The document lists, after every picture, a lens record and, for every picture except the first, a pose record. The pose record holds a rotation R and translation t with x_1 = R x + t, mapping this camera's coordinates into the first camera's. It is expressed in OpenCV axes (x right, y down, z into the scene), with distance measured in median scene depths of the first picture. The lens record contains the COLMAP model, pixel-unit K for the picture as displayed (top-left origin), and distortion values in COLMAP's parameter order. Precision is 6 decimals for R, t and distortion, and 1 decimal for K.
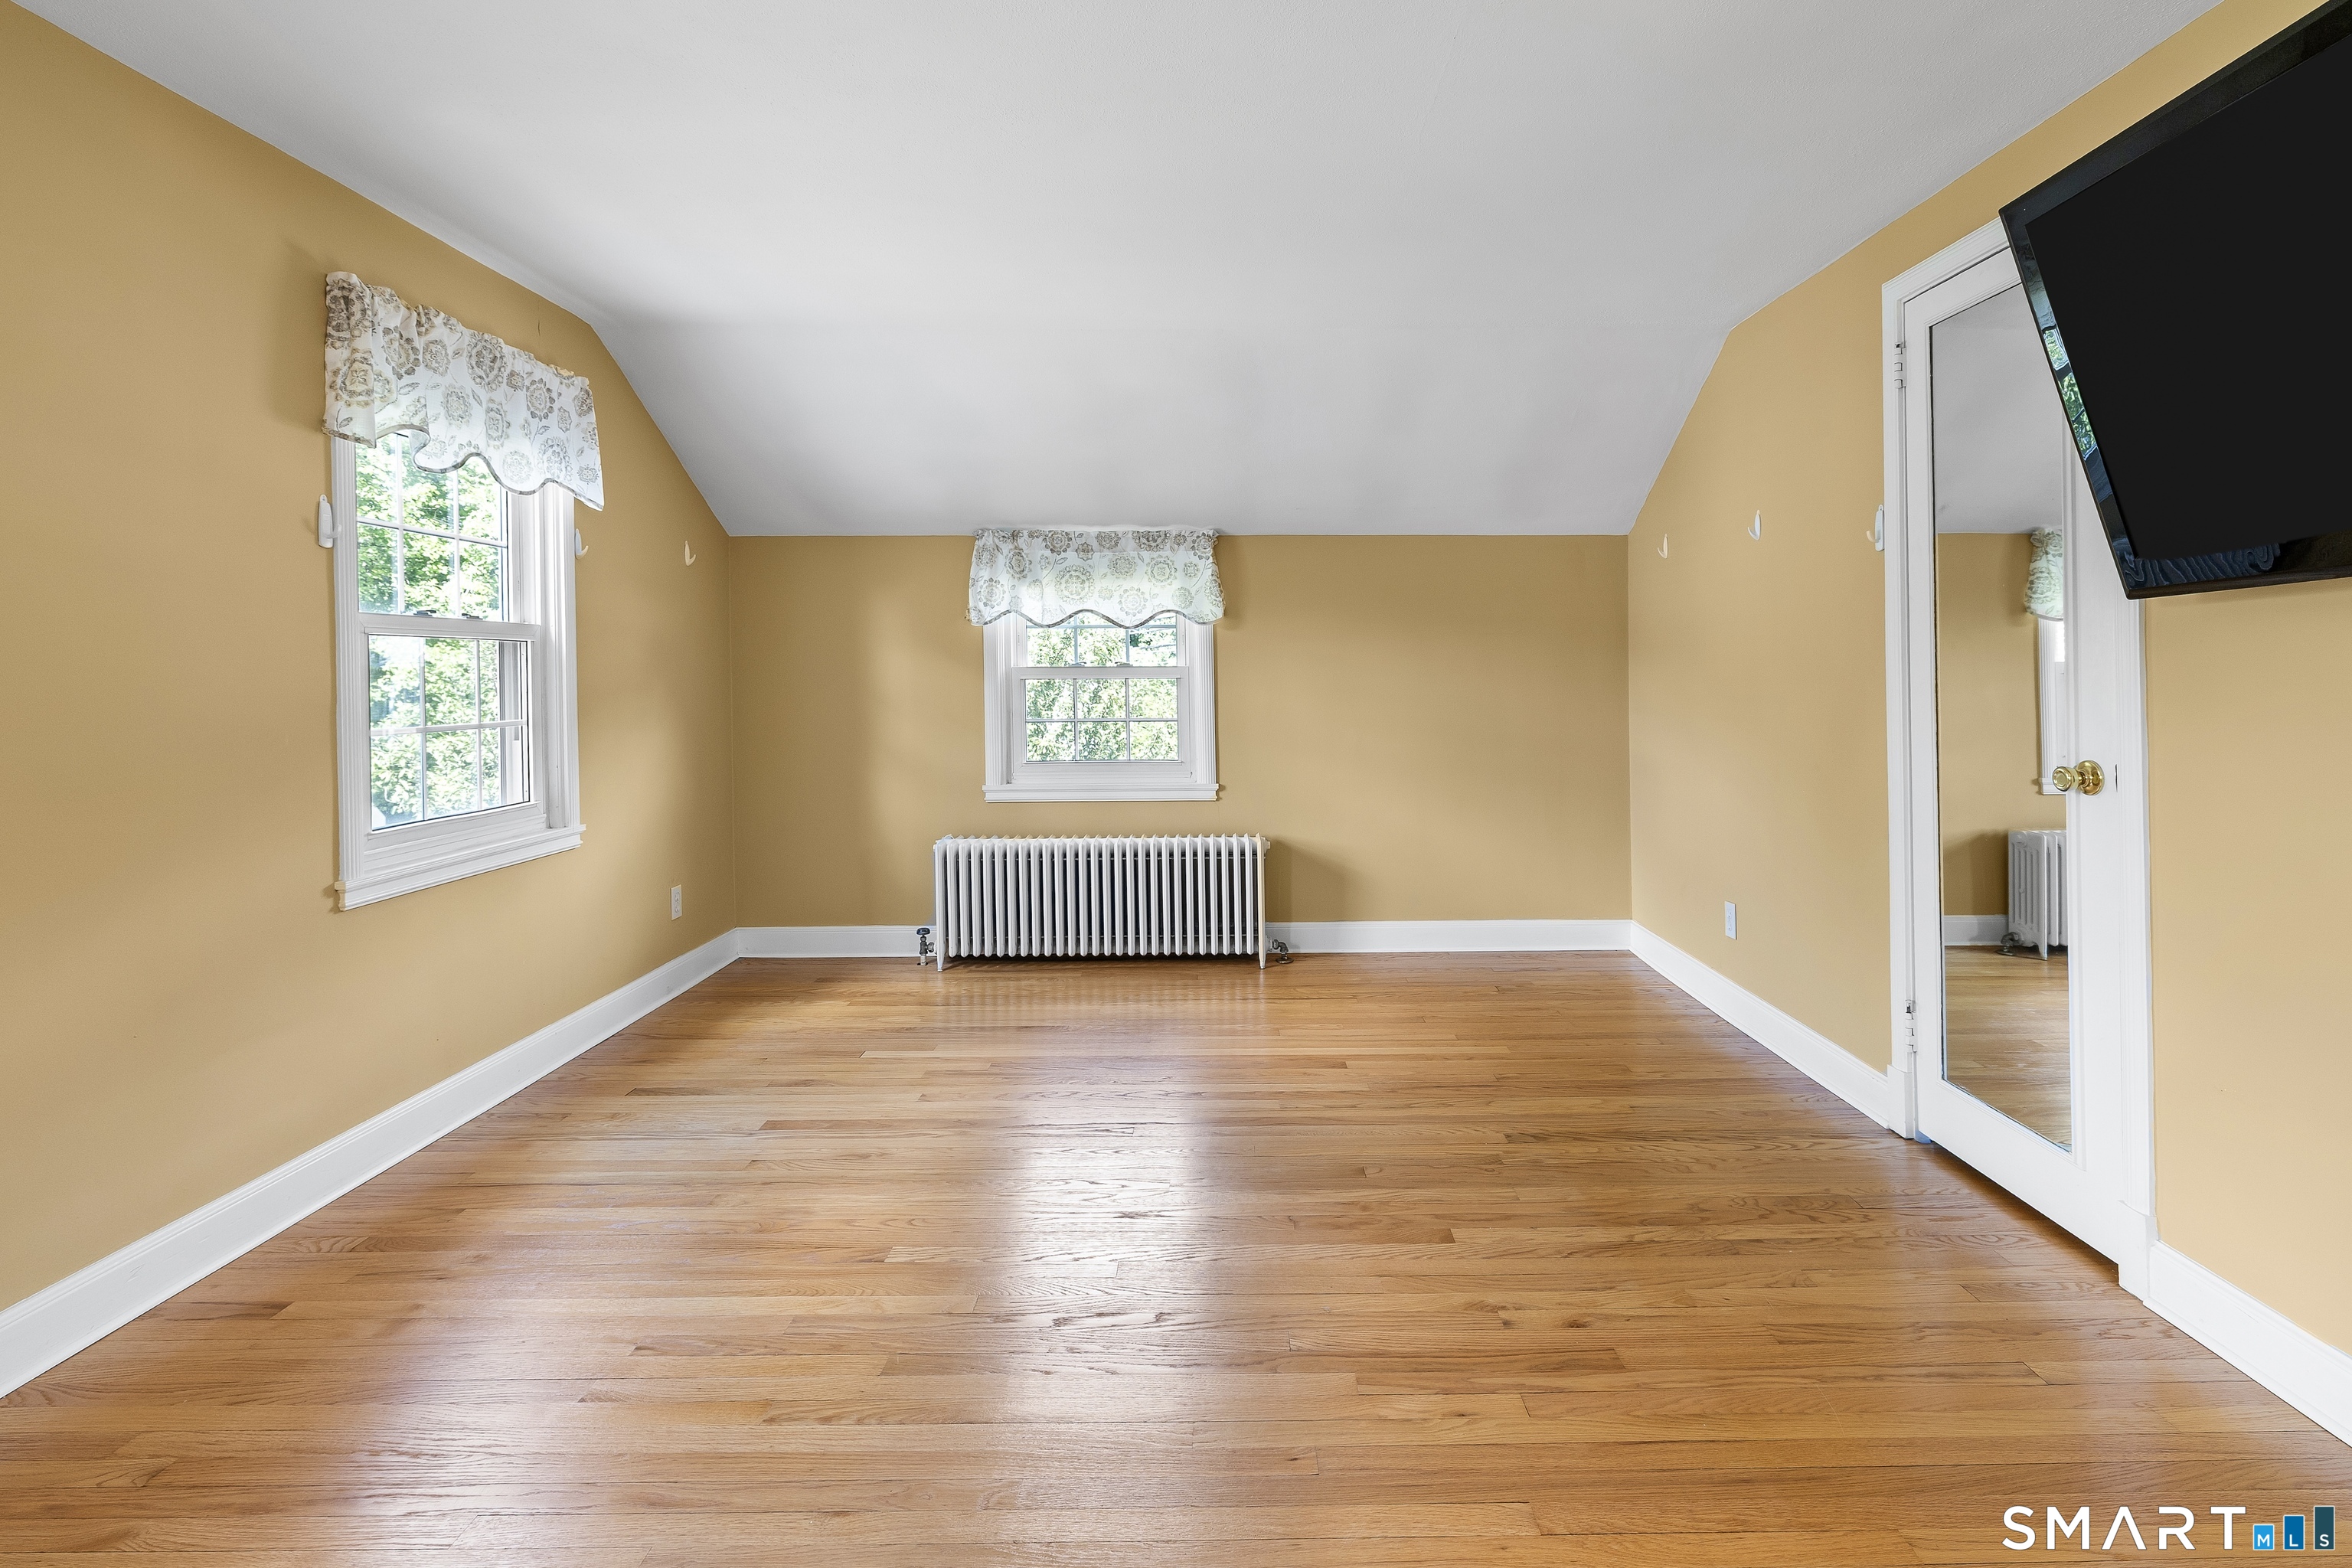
lens RADIAL K [[1009.3, 0, 1210.7], [0, 1009.3, 681.1], [0, 0, 1]] dist [0.001912, 0.000174]
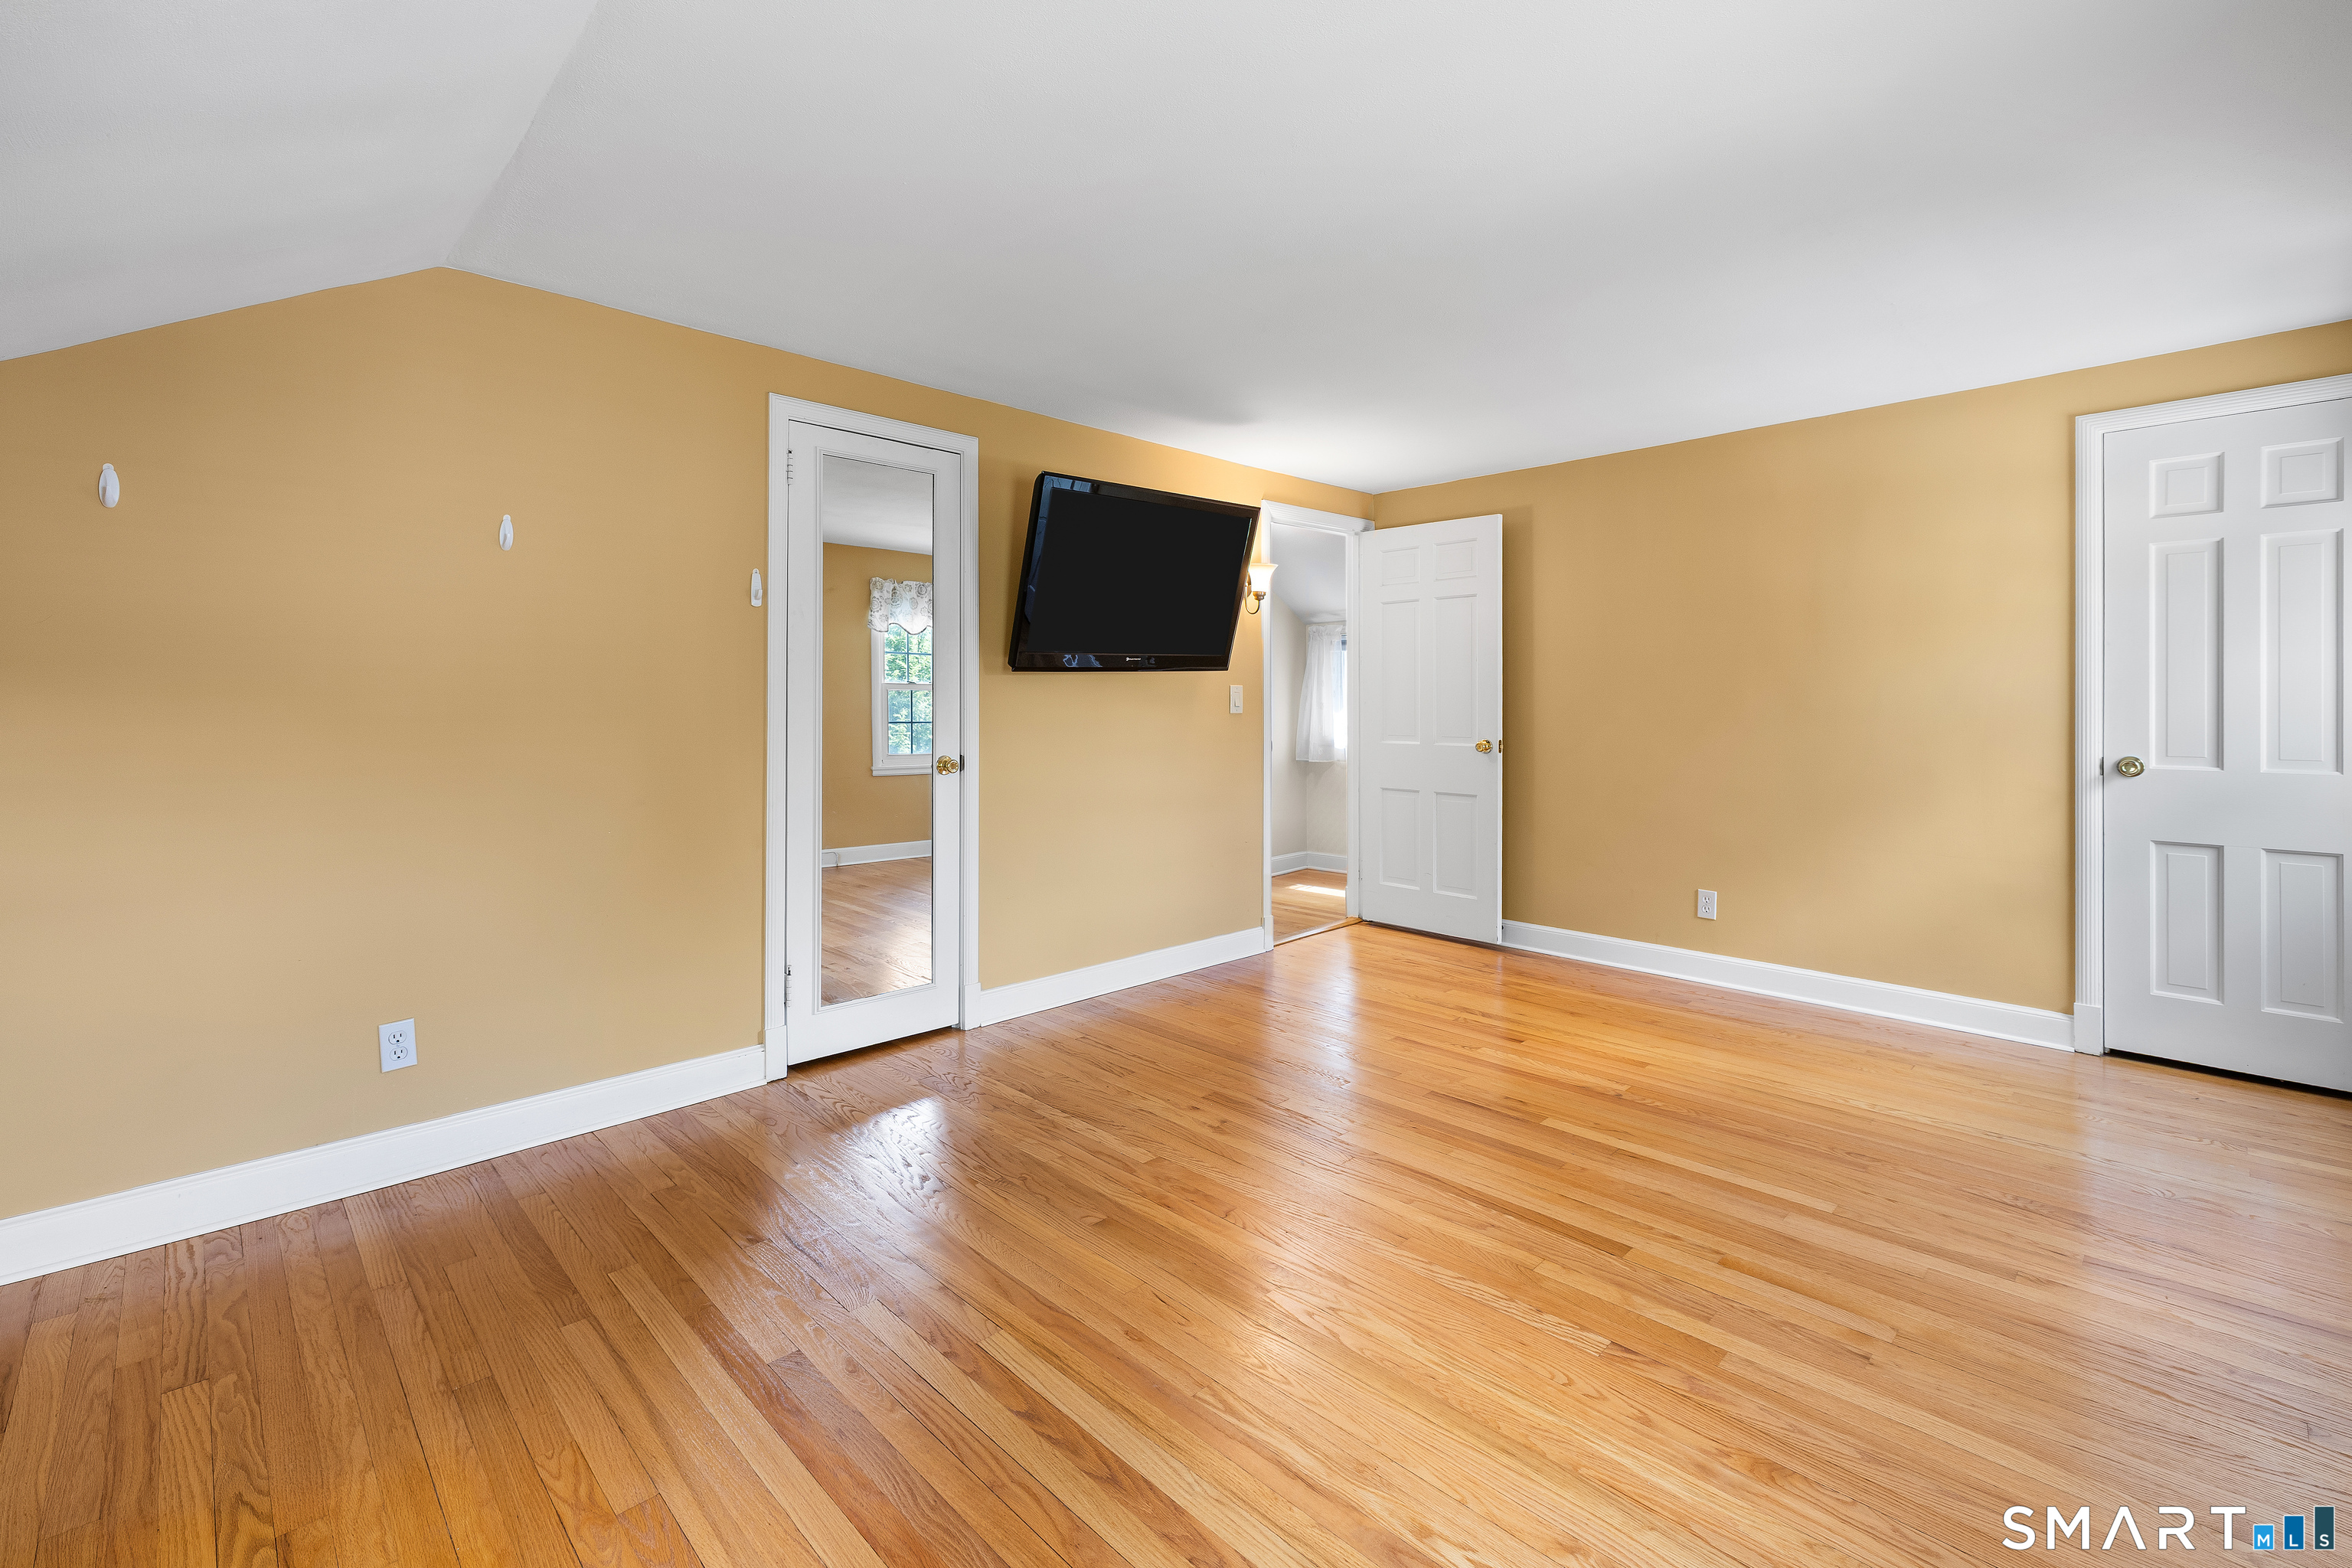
lens RADIAL K [[1025.9, 0, 1166.5], [0, 1025.9, 699.7], [0, 0, 1]] dist [-0.000153, 0.000016]
pose [[-0.682772, 0.010441, 0.730557, -0.534436], [0.007825, 0.999945, -0.006977, -0.007362], [-0.730590, 0.000953, -0.682816, 1.404571]]
